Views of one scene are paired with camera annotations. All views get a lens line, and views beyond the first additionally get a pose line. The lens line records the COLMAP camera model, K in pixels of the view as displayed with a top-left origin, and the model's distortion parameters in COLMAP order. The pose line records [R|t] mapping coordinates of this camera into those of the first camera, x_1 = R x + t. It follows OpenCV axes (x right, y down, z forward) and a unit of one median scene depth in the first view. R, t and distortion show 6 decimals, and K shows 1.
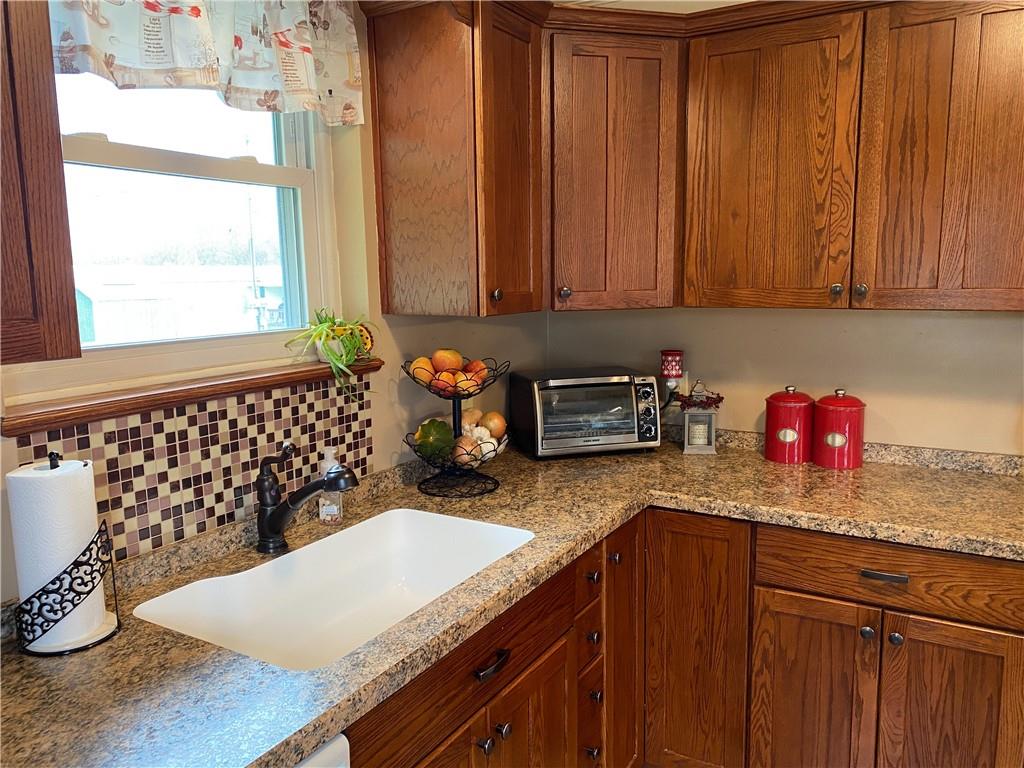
lens RADIAL K [[784.3, 0, 512.6], [0, 784.3, 382.4], [0, 0, 1]] dist [0.058426, -0.063427]
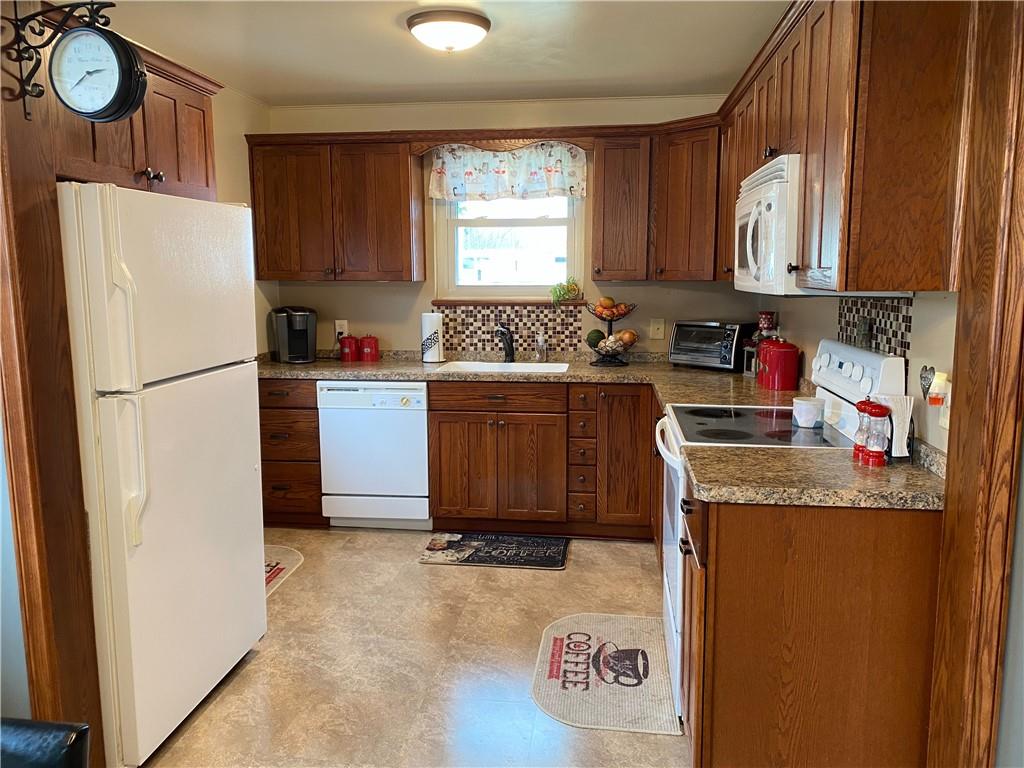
lens RADIAL K [[784.3, 0, 512.6], [0, 784.3, 382.4], [0, 0, 1]] dist [0.058426, -0.063427]
pose [[0.398742, 0.134455, -0.907153, 1.809537], [-0.132308, 0.987279, 0.088174, 0.031332], [0.907469, 0.084865, 0.411459, -0.090441]]
